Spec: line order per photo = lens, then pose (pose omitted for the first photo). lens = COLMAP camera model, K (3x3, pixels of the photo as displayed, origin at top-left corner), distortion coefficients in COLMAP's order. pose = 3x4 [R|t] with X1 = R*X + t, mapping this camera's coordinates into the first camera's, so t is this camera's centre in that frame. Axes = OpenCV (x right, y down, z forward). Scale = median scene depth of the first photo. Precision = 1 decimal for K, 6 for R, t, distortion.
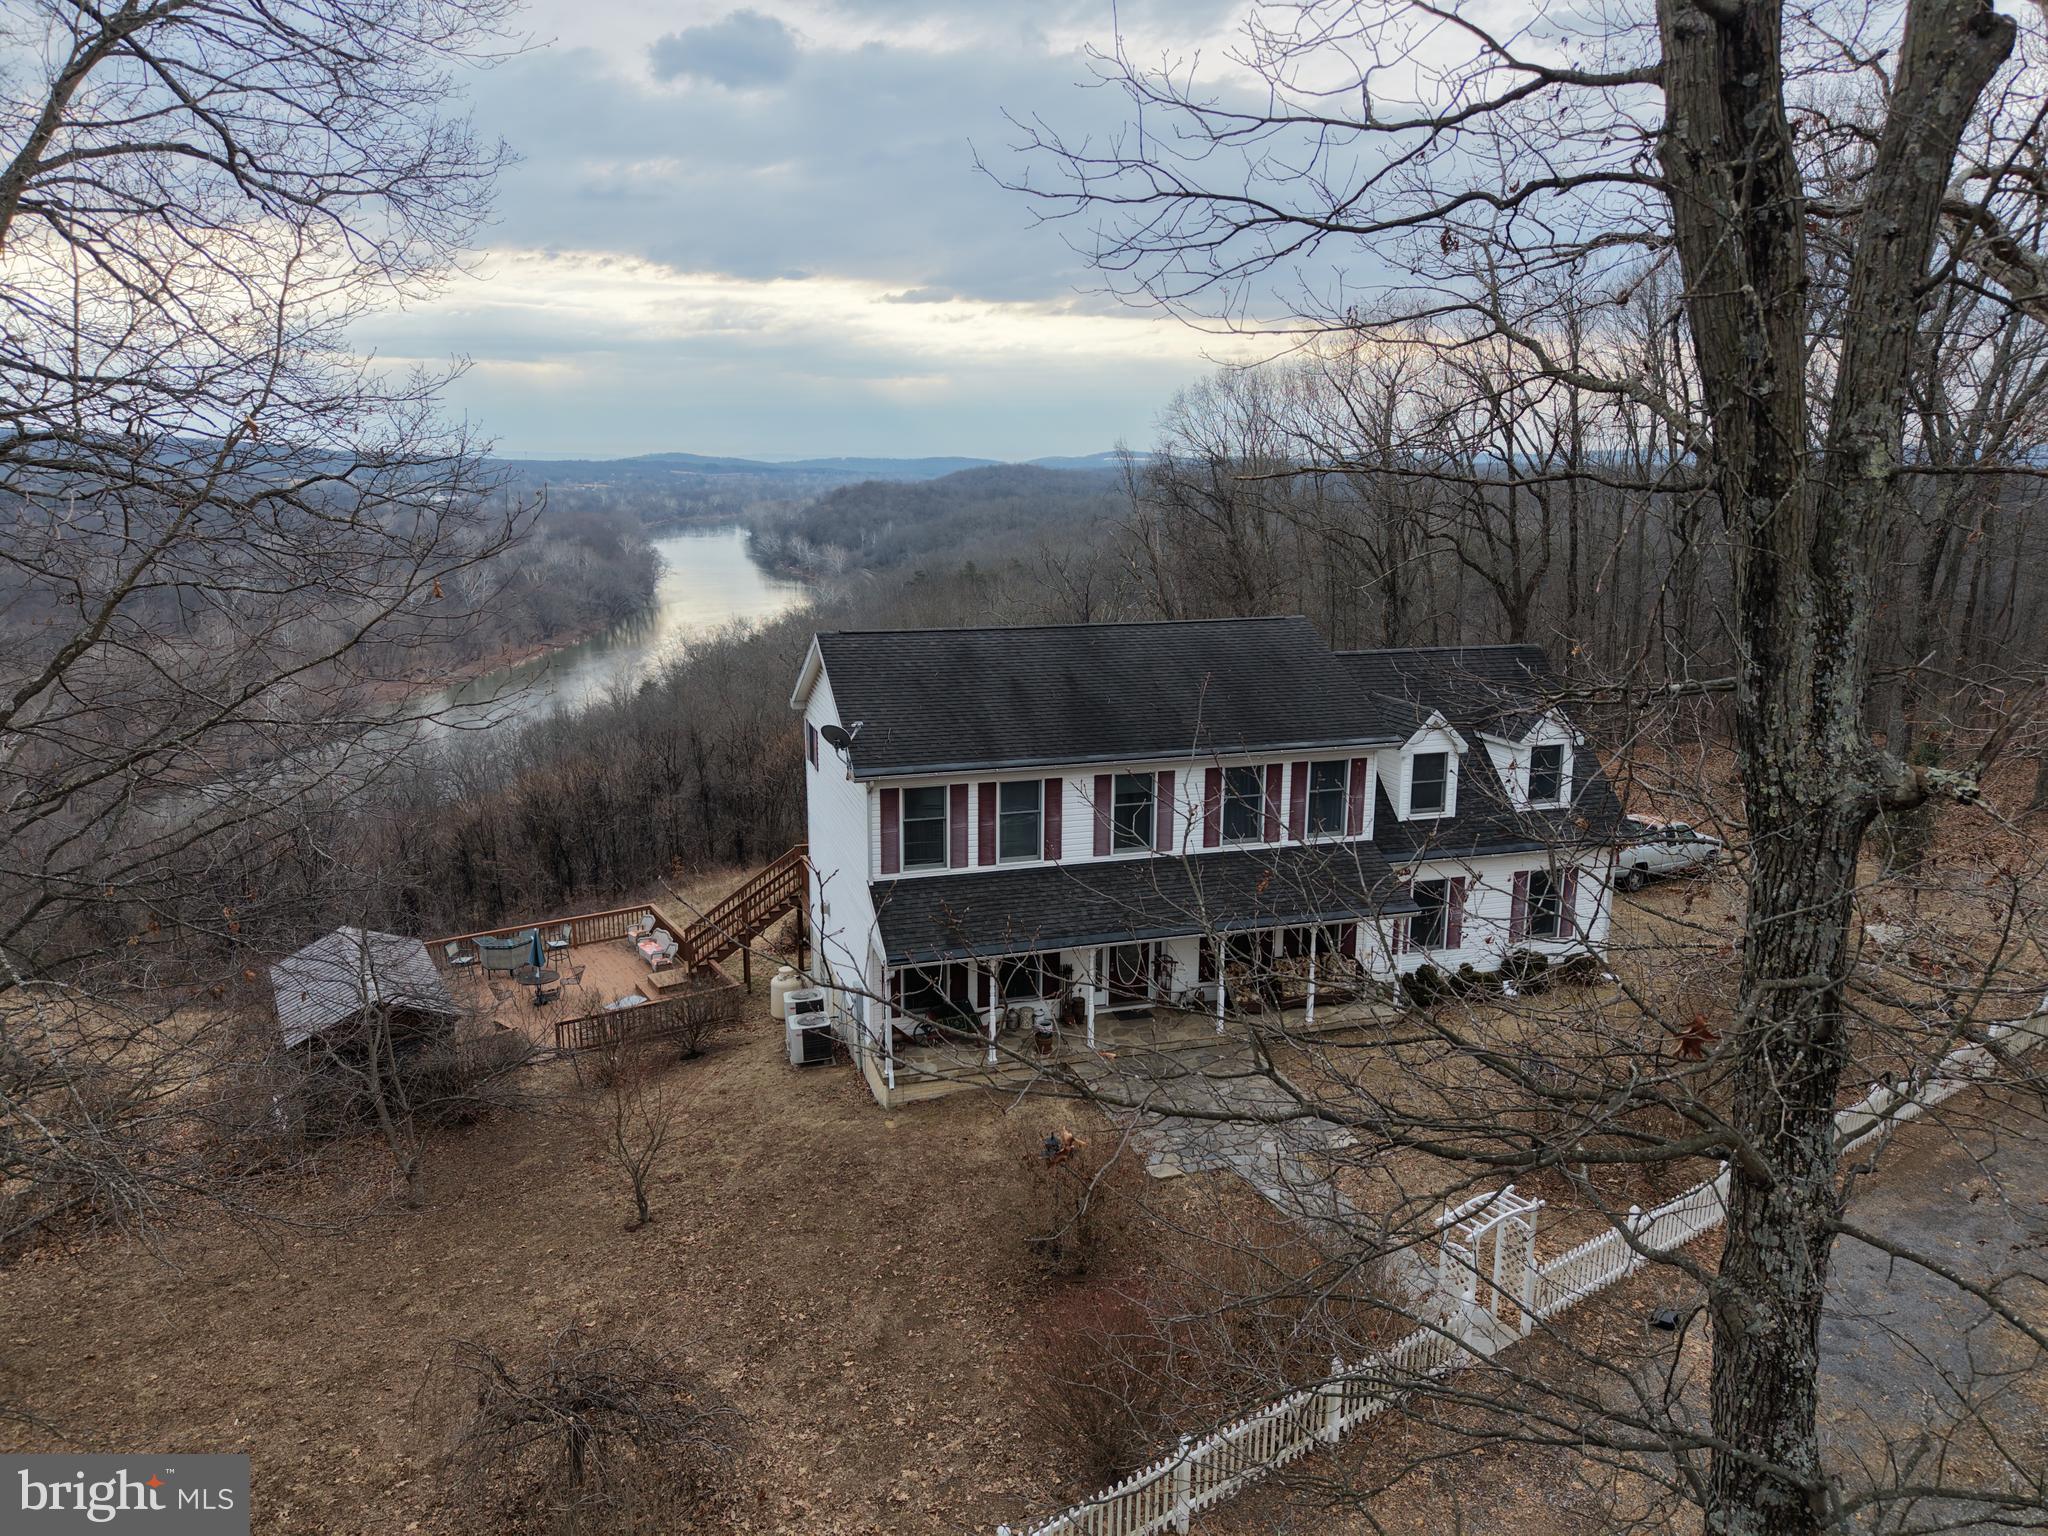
lens RADIAL K [[1371.1, 0, 1030.3], [0, 1371.1, 752.3], [0, 0, 1]] dist [0.014681, -0.013598]
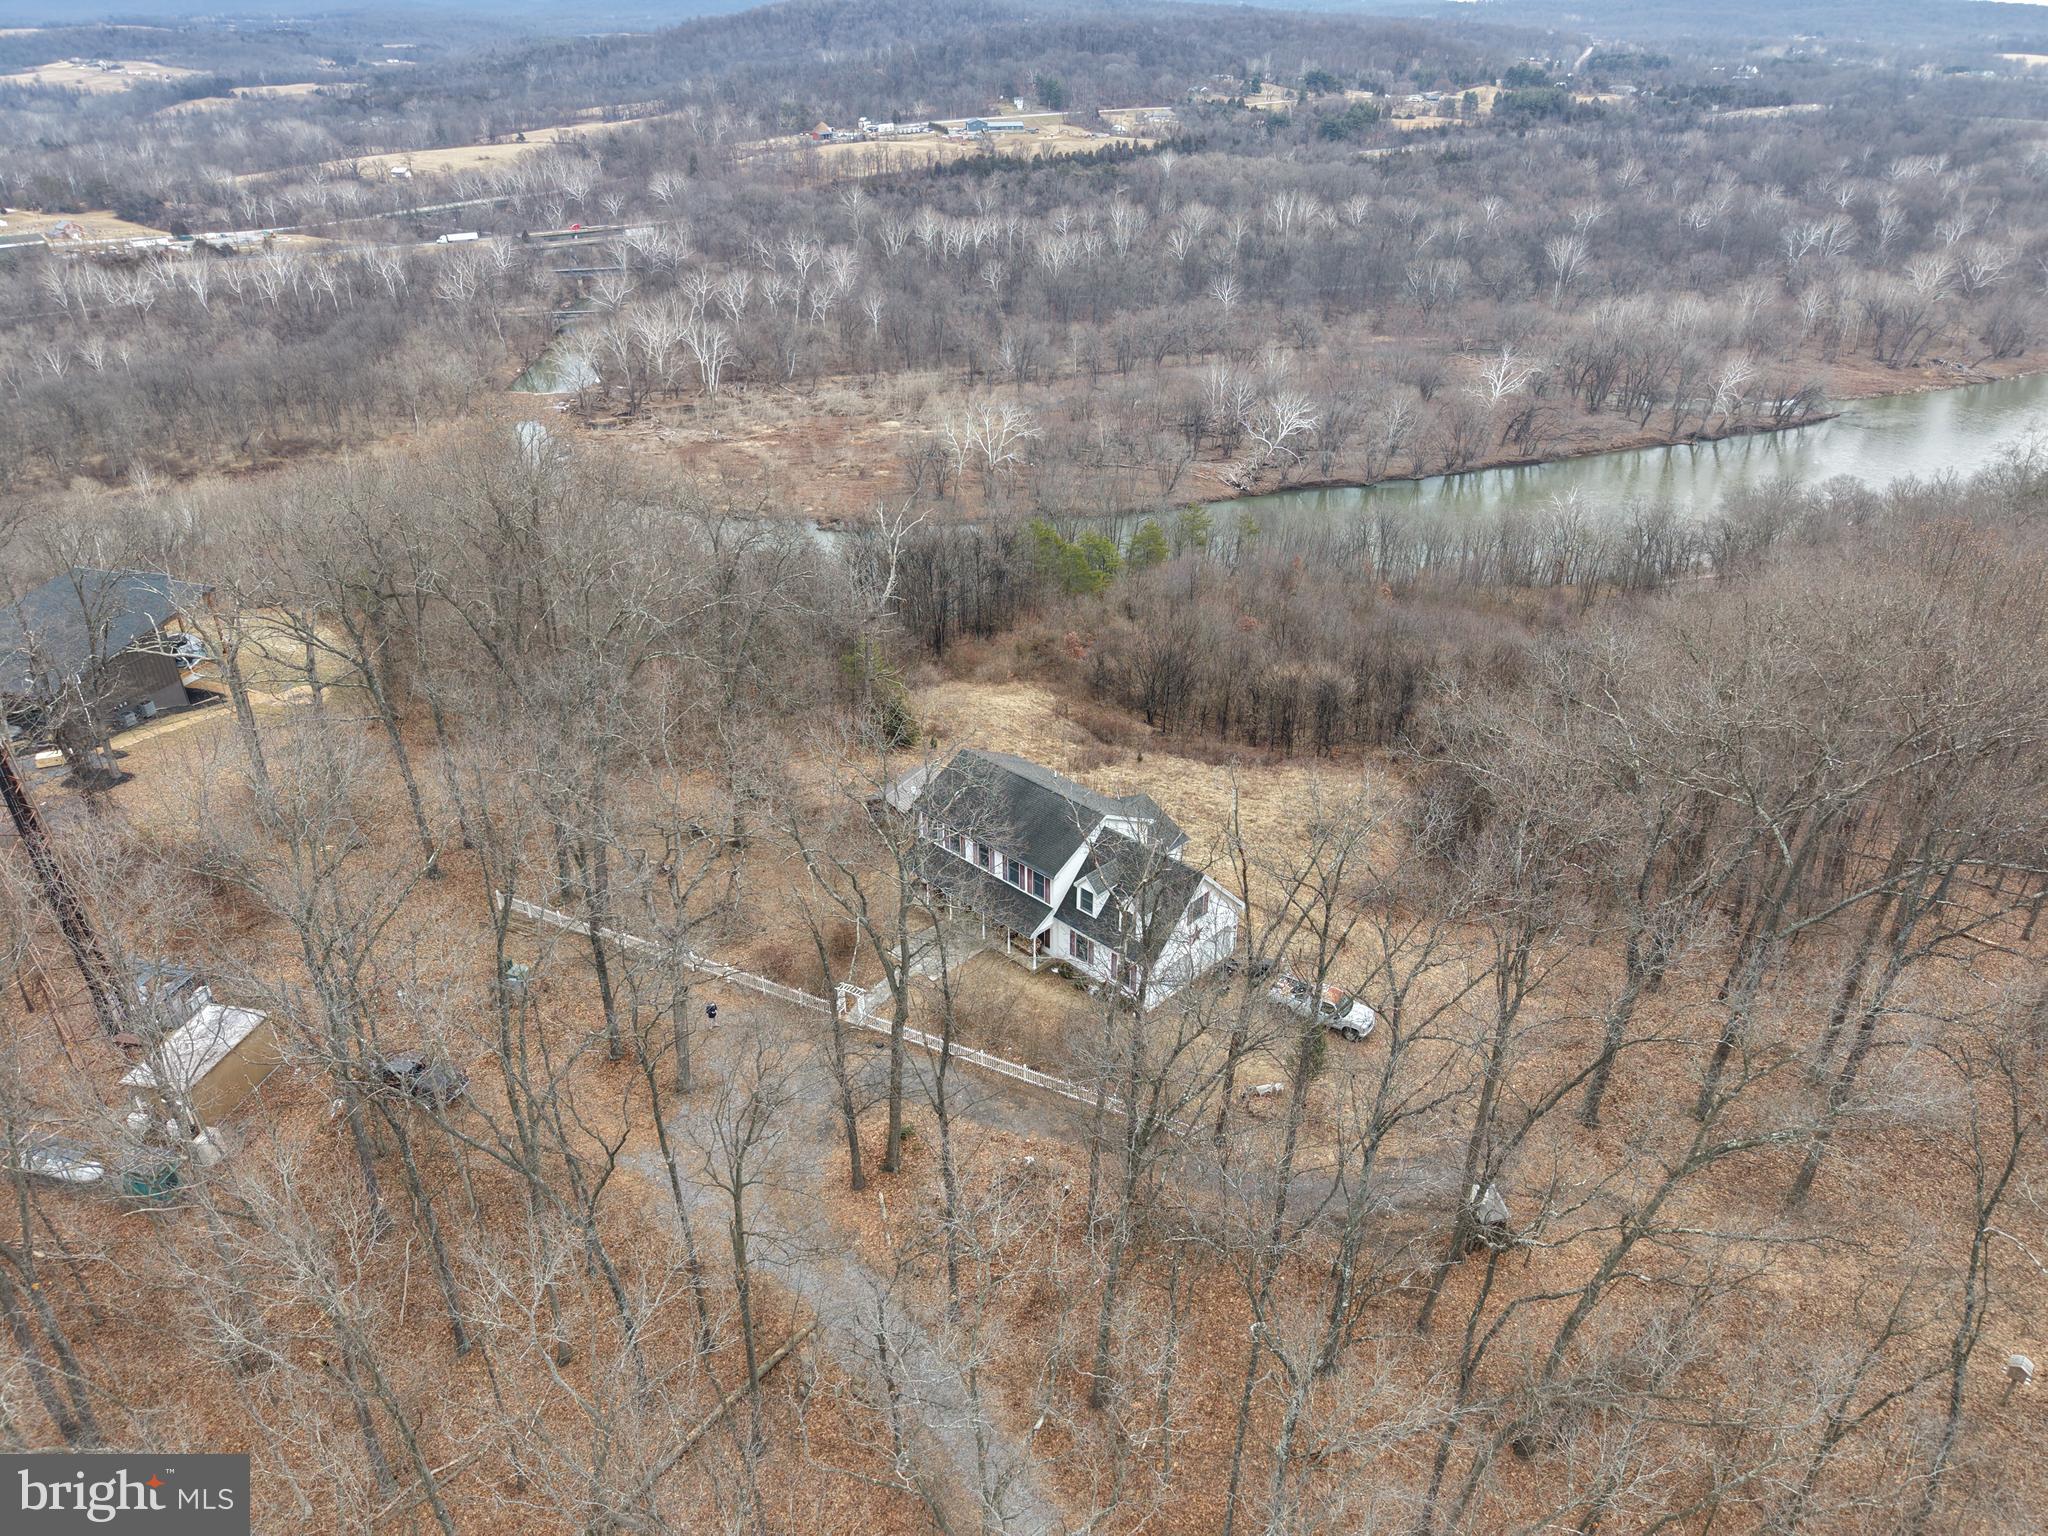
lens RADIAL K [[1371.1, 0, 1019.6], [0, 1371.1, 770.8], [0, 0, 1]] dist [0.014681, -0.013598]
pose [[0.469521, 0.415108, -0.779253, 2.004972], [-0.170065, 0.908577, 0.381530, -1.081439], [0.866388, -0.046613, 0.497192, -0.296939]]
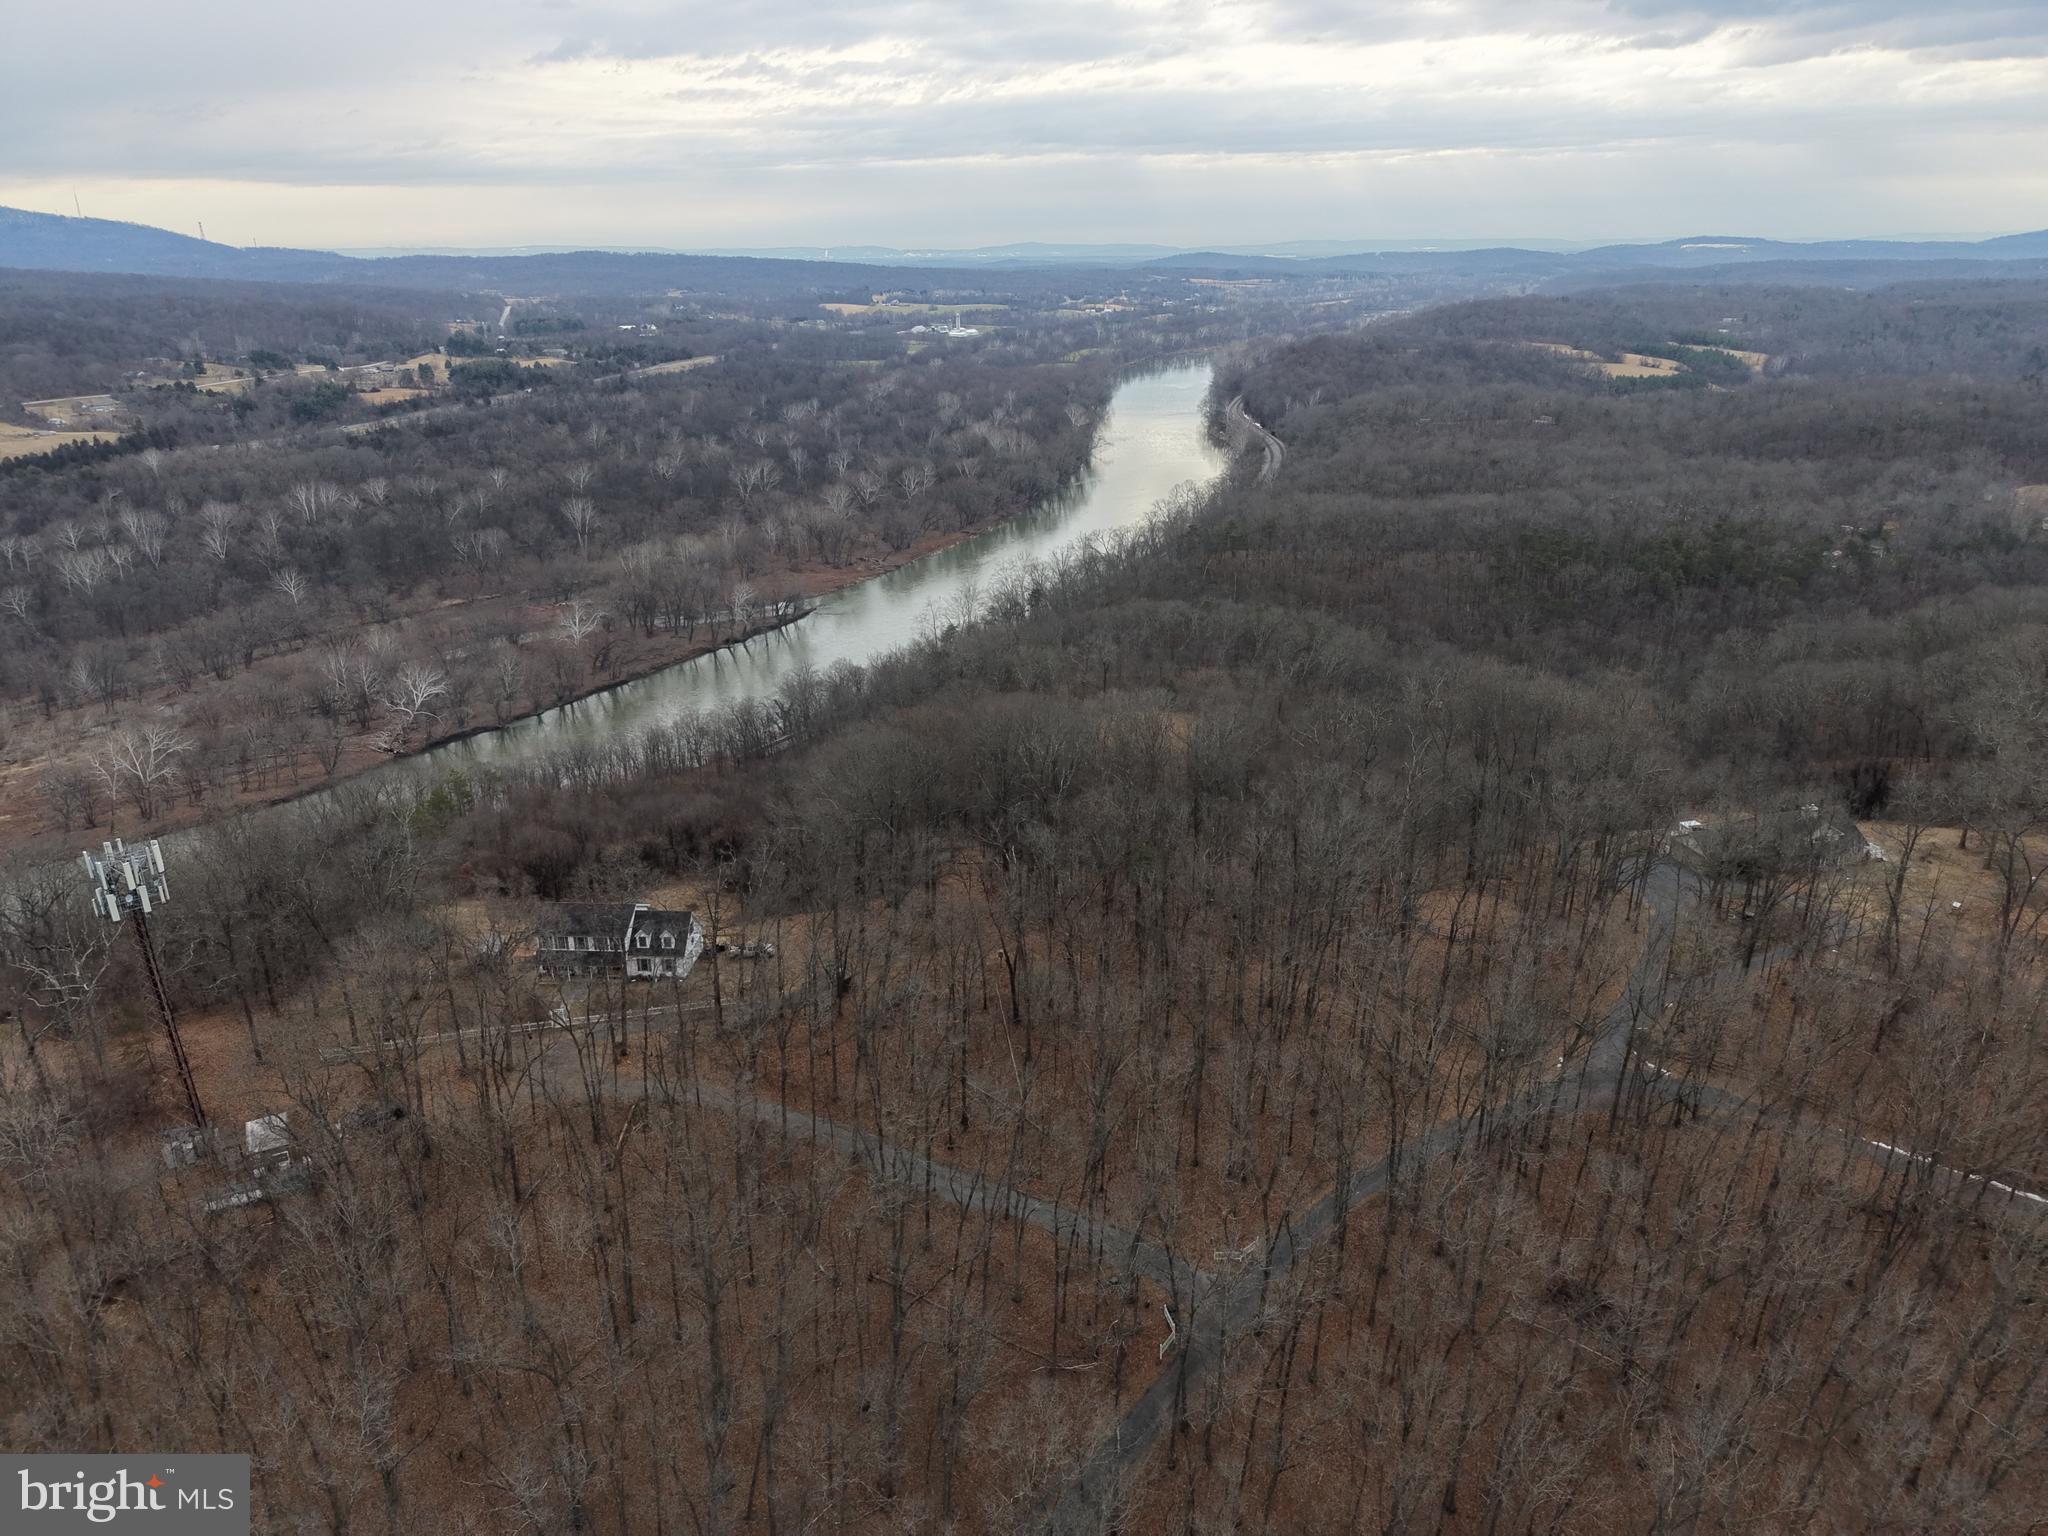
lens RADIAL K [[1371.1, 0, 1032.8], [0, 1371.1, 768.7], [0, 0, 1]] dist [0.014681, -0.013598]
pose [[0.931021, 0.112665, -0.347141, 3.491579], [-0.058095, 0.984781, 0.163803, -1.611885], [0.360313, -0.132337, 0.923397, -3.326747]]
